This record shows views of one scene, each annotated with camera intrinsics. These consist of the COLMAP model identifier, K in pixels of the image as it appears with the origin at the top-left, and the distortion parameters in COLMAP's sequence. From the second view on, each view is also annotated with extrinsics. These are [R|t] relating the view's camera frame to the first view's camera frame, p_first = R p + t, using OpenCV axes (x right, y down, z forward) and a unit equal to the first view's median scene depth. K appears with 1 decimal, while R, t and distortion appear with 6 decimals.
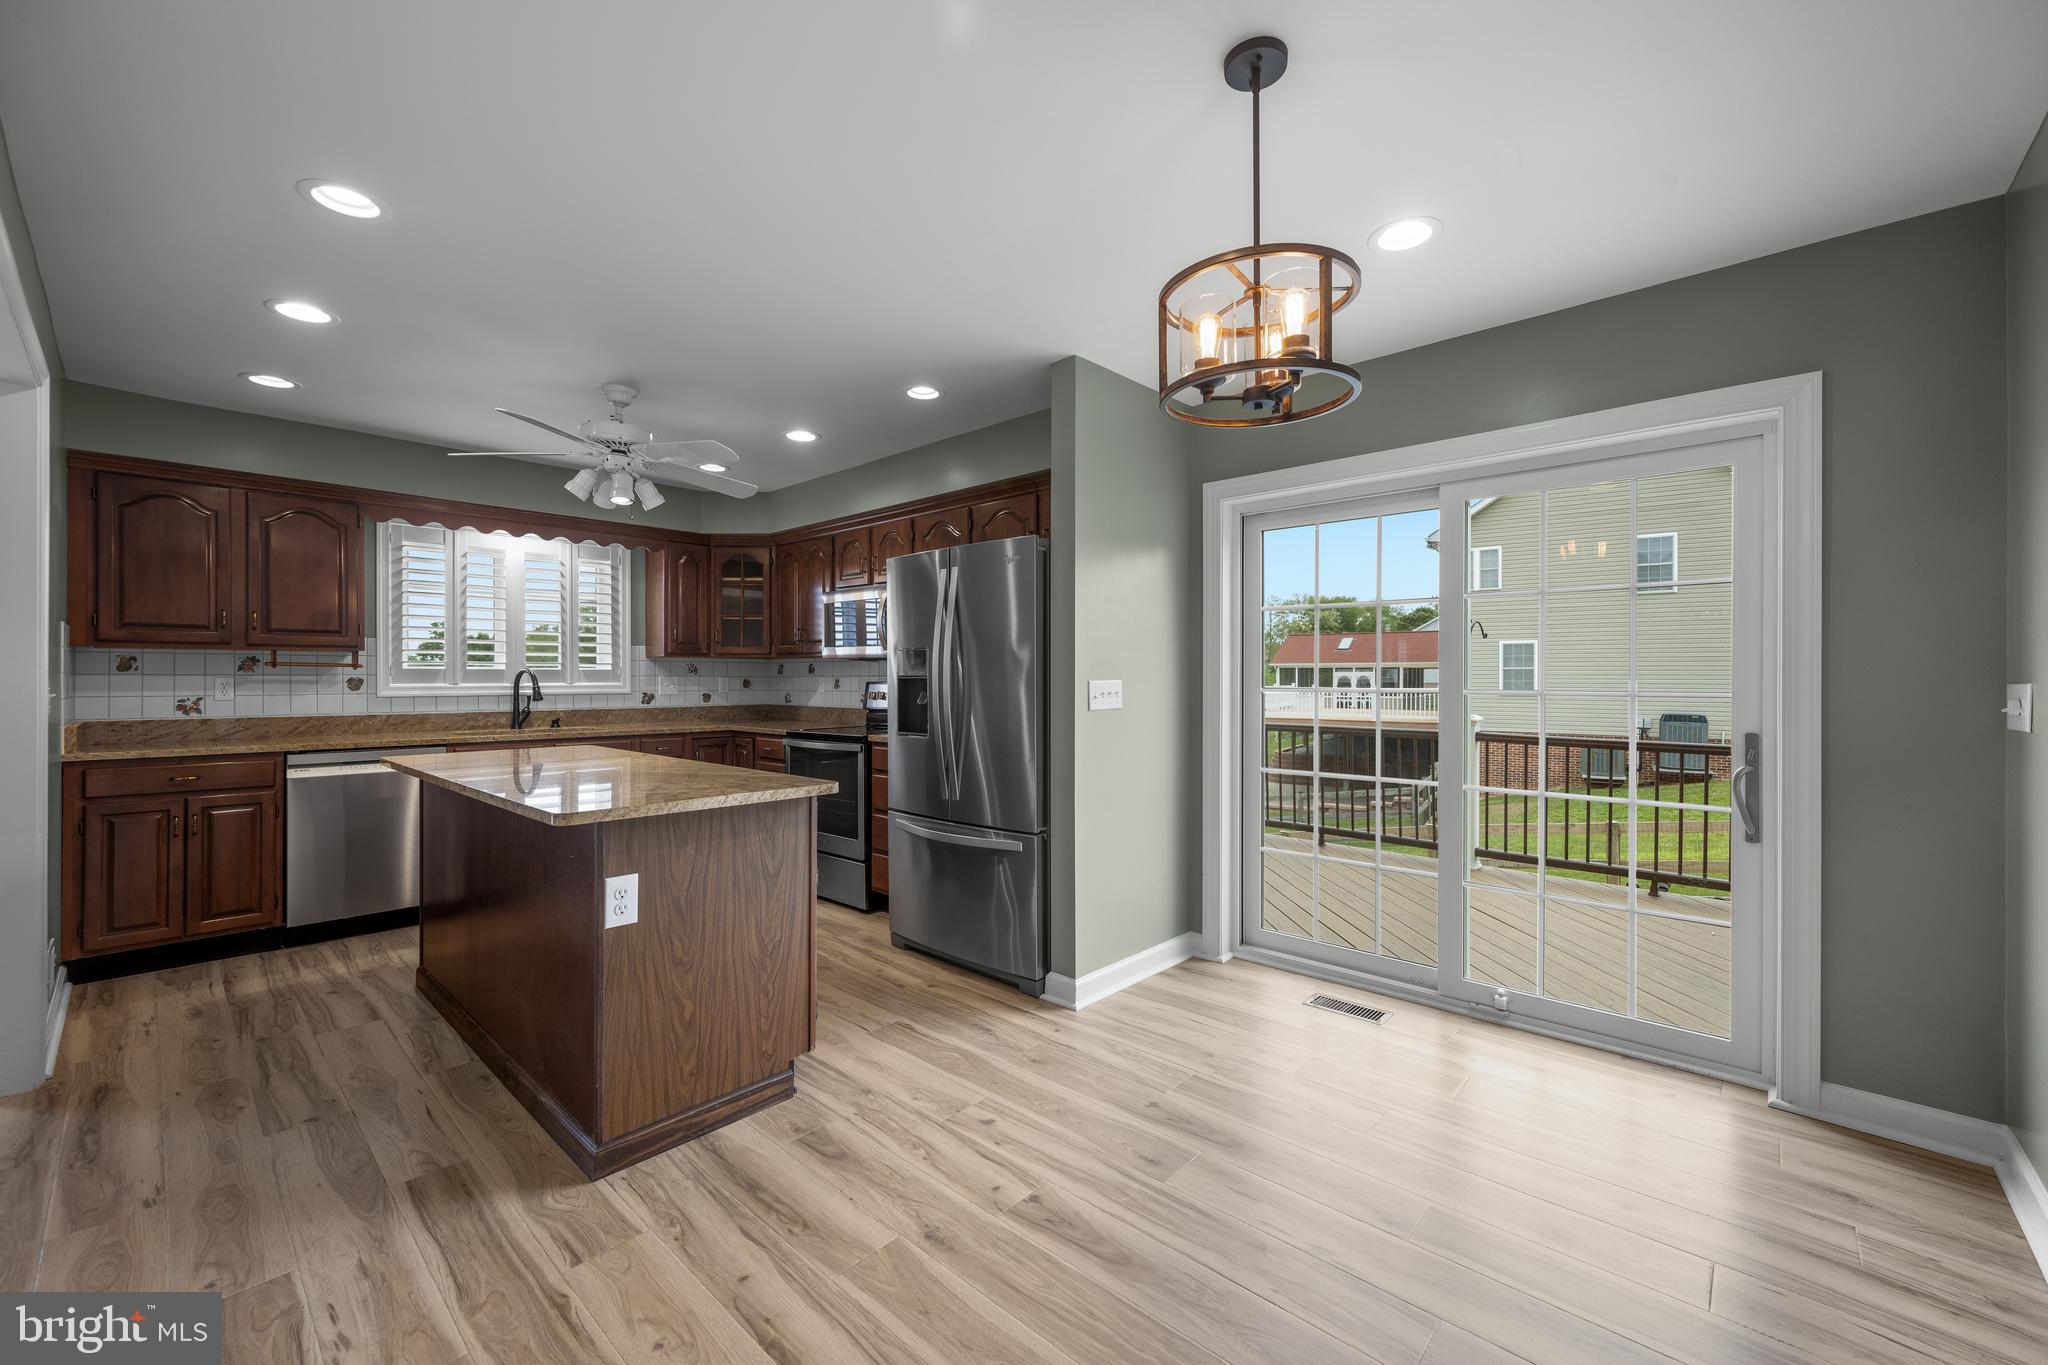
lens RADIAL K [[817.0, 0, 1025.5], [0, 817.0, 675.8], [0, 0, 1]] dist [0.001244, 0.000194]
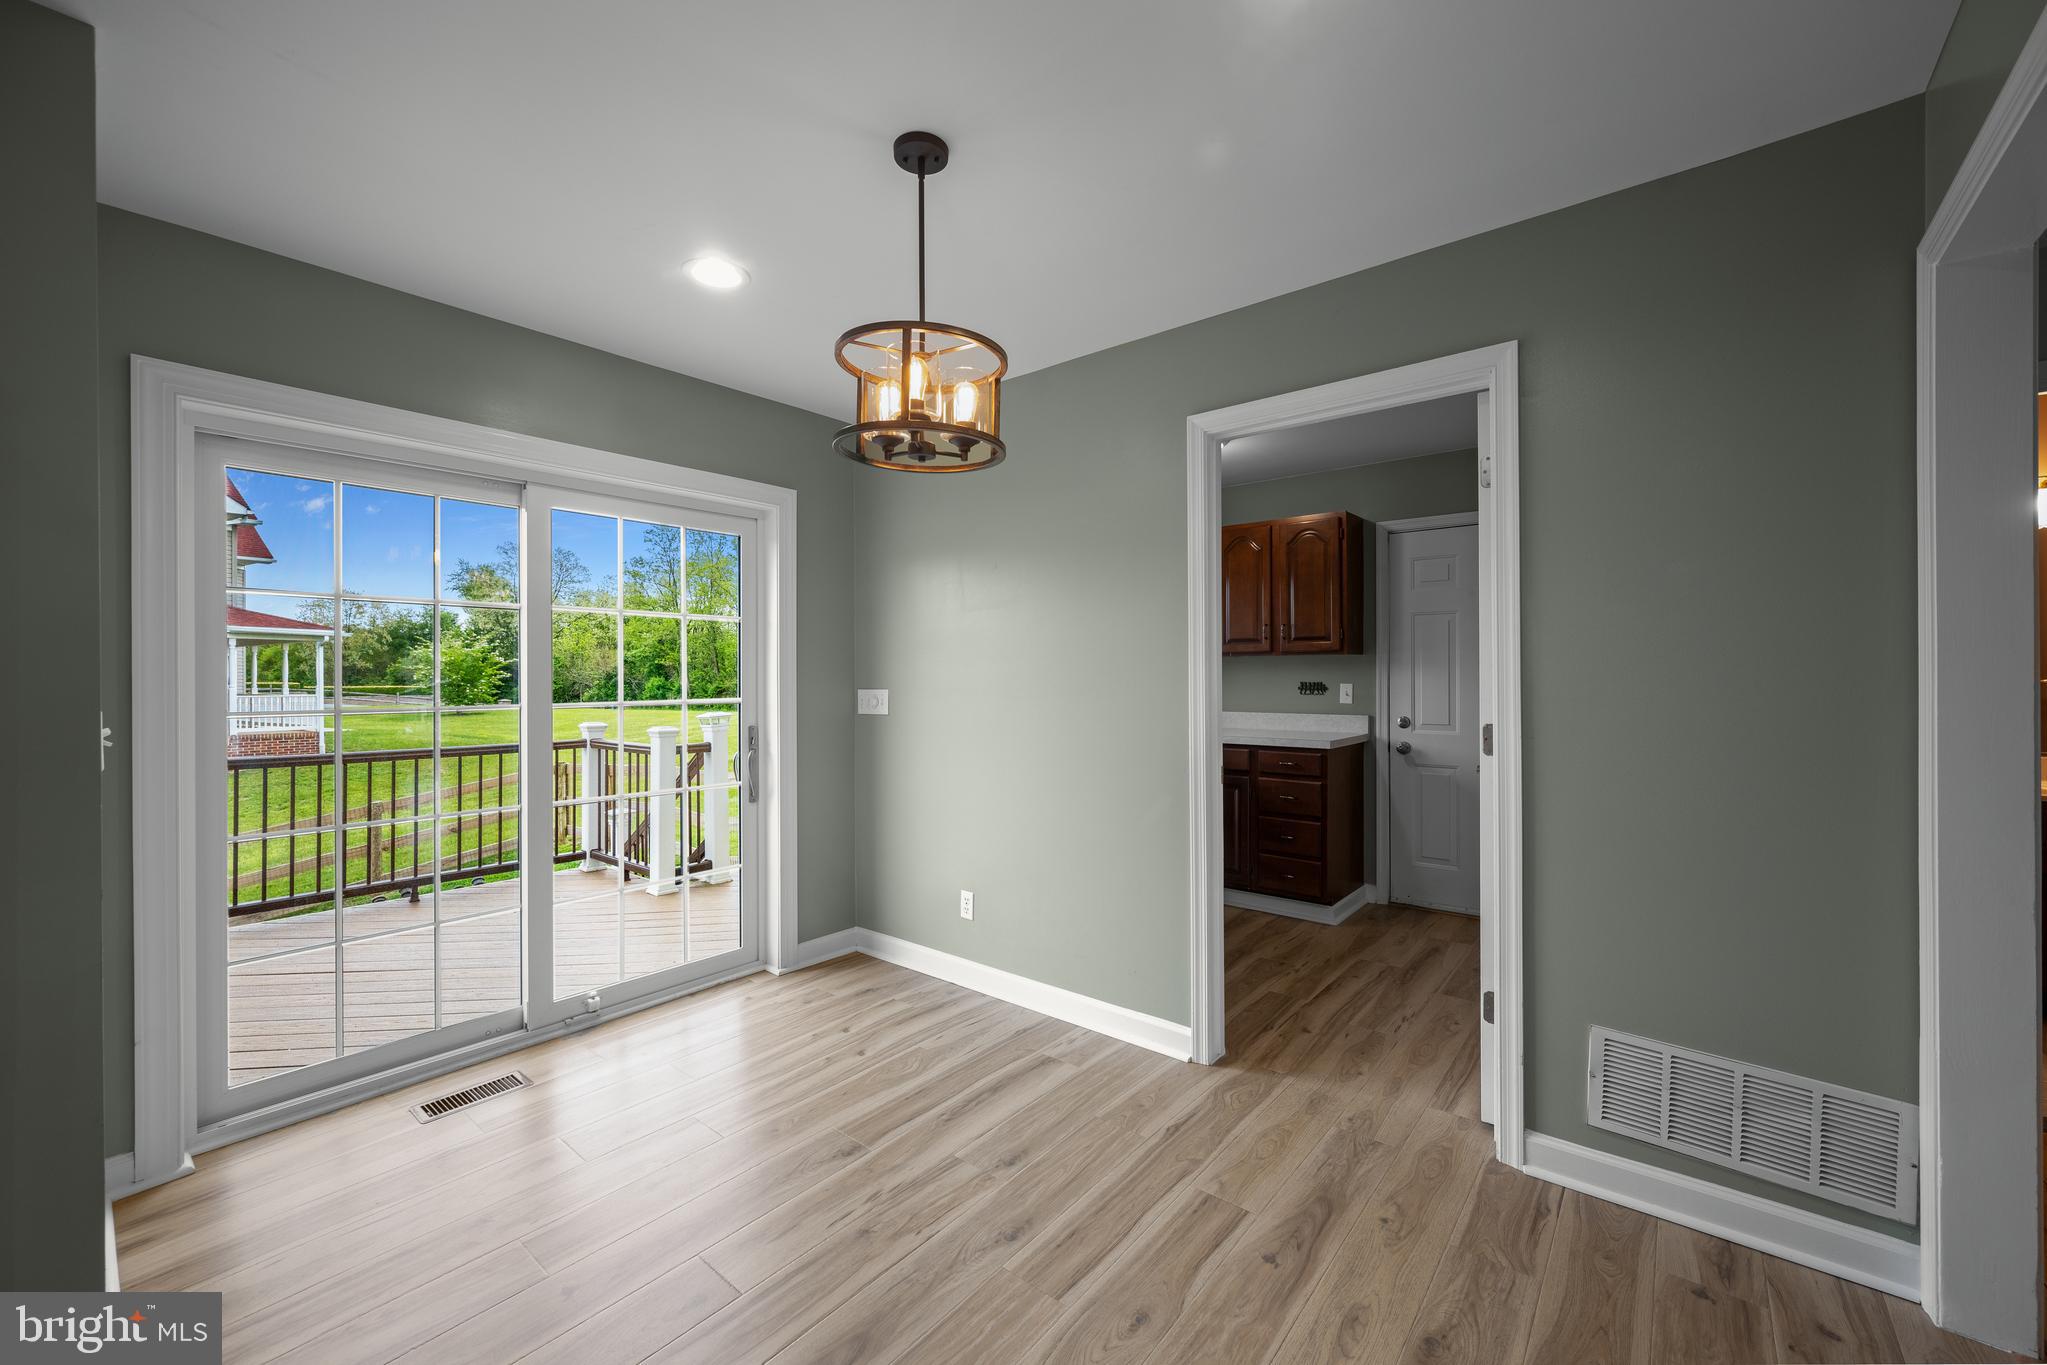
lens RADIAL K [[816.6, 0, 1025.0], [0, 816.6, 675.8], [0, 0, 1]] dist [0.001244, 0.000194]
pose [[-0.062132, 0.000849, 0.998068, -0.389501], [0.000810, 0.999999, -0.000800, -0.011001], [-0.998068, 0.000759, -0.062133, 0.422317]]
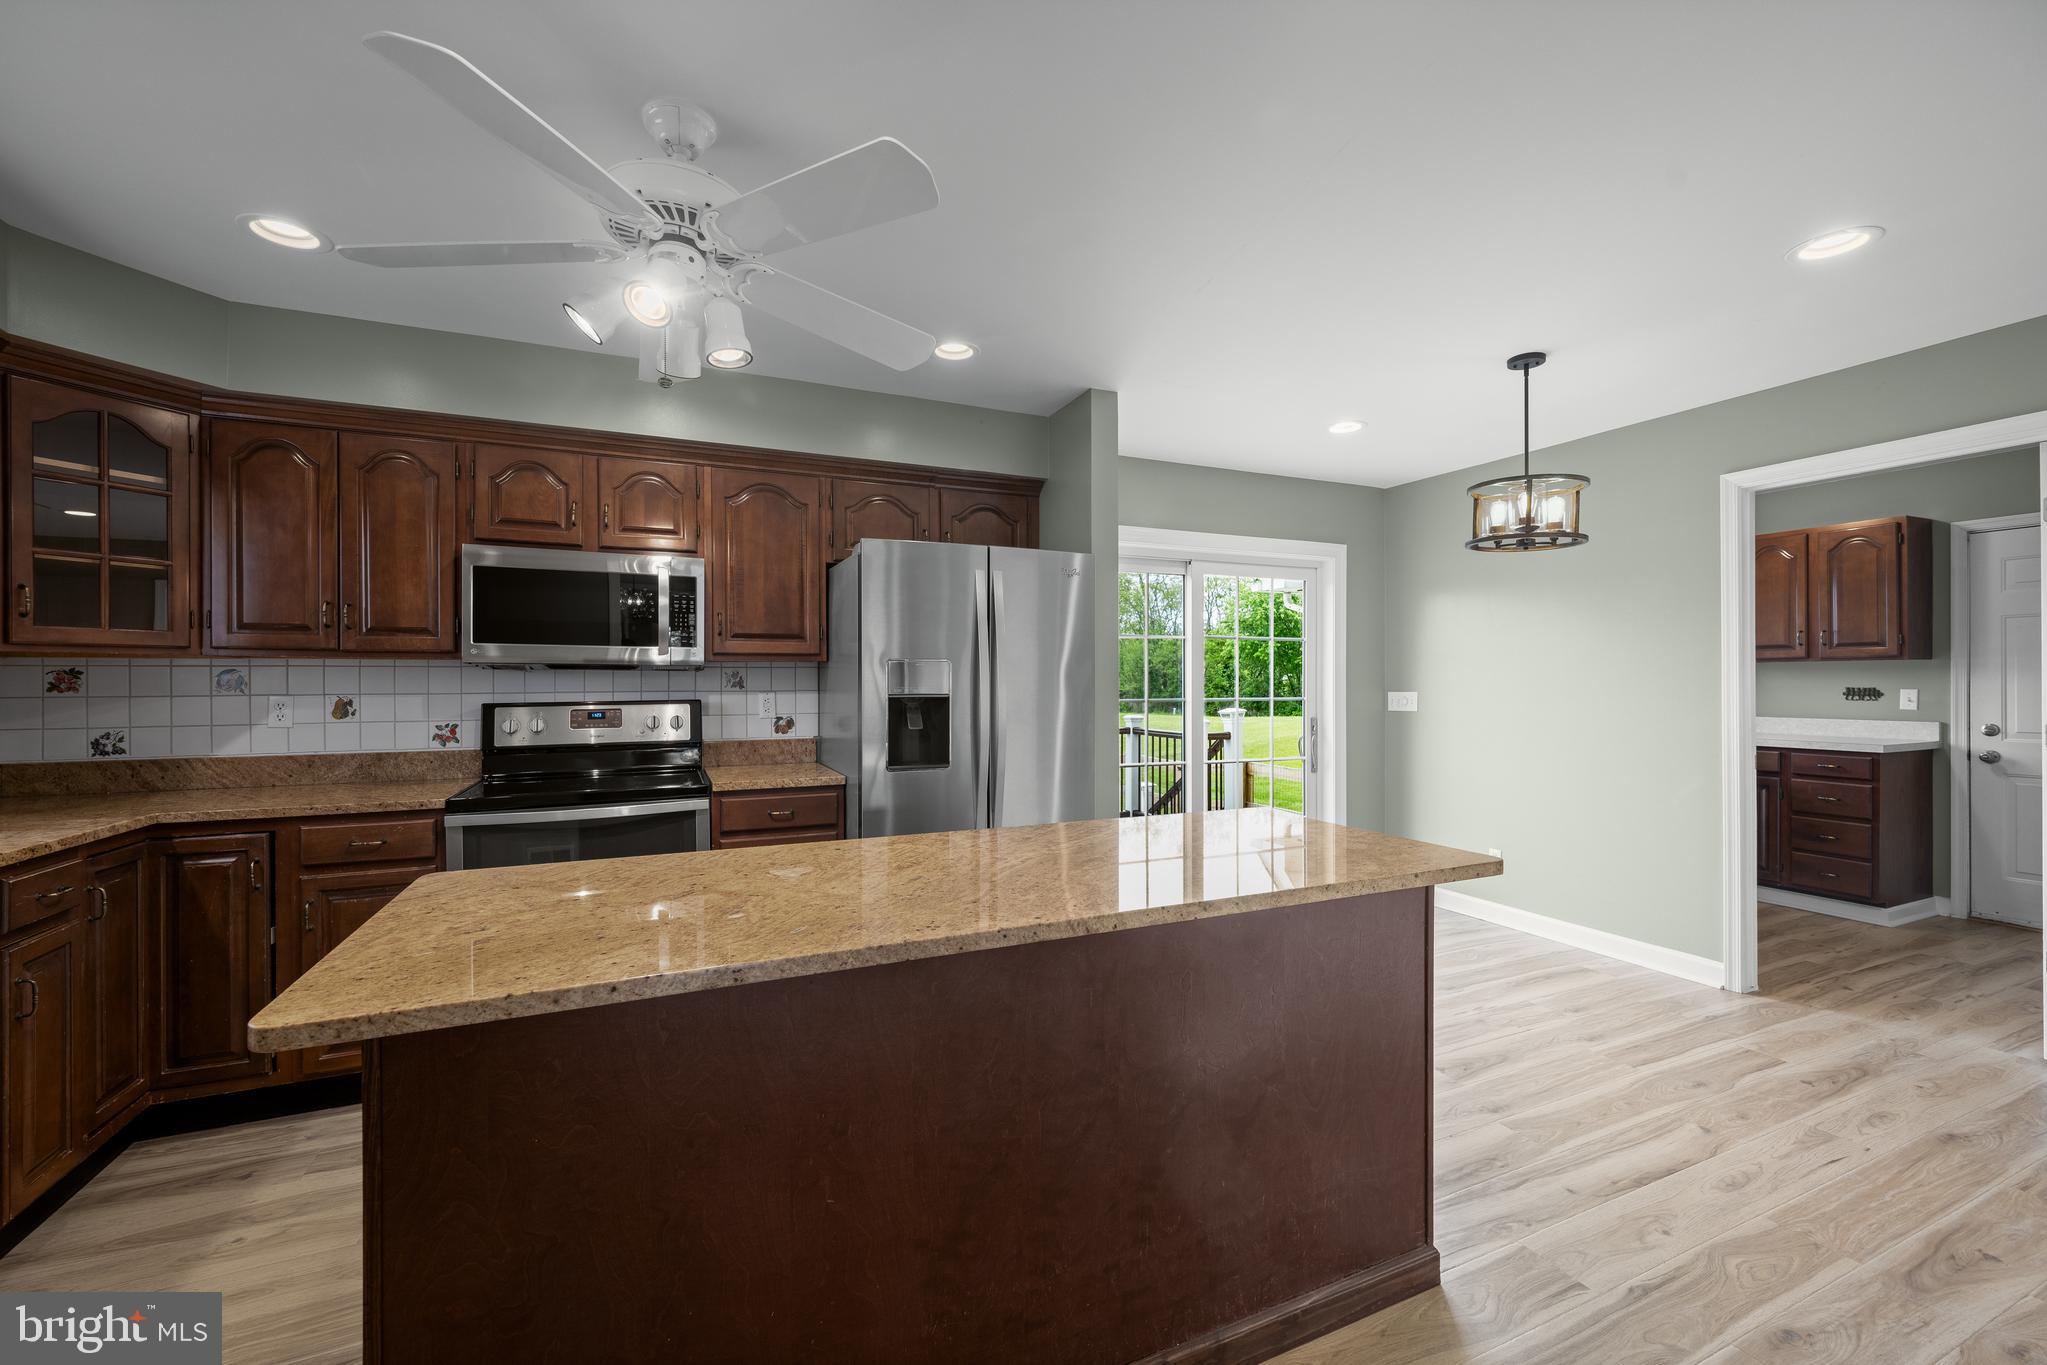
lens RADIAL K [[826.3, 0, 1020.8], [0, 826.3, 681.5], [0, 0, 1]] dist [0.000455, 0.000060]
pose [[0.393011, -0.000890, 0.919533, -0.843699], [0.000348, 1.000000, 0.000819, -0.012854], [-0.919534, -0.000002, 0.393012, 0.593771]]
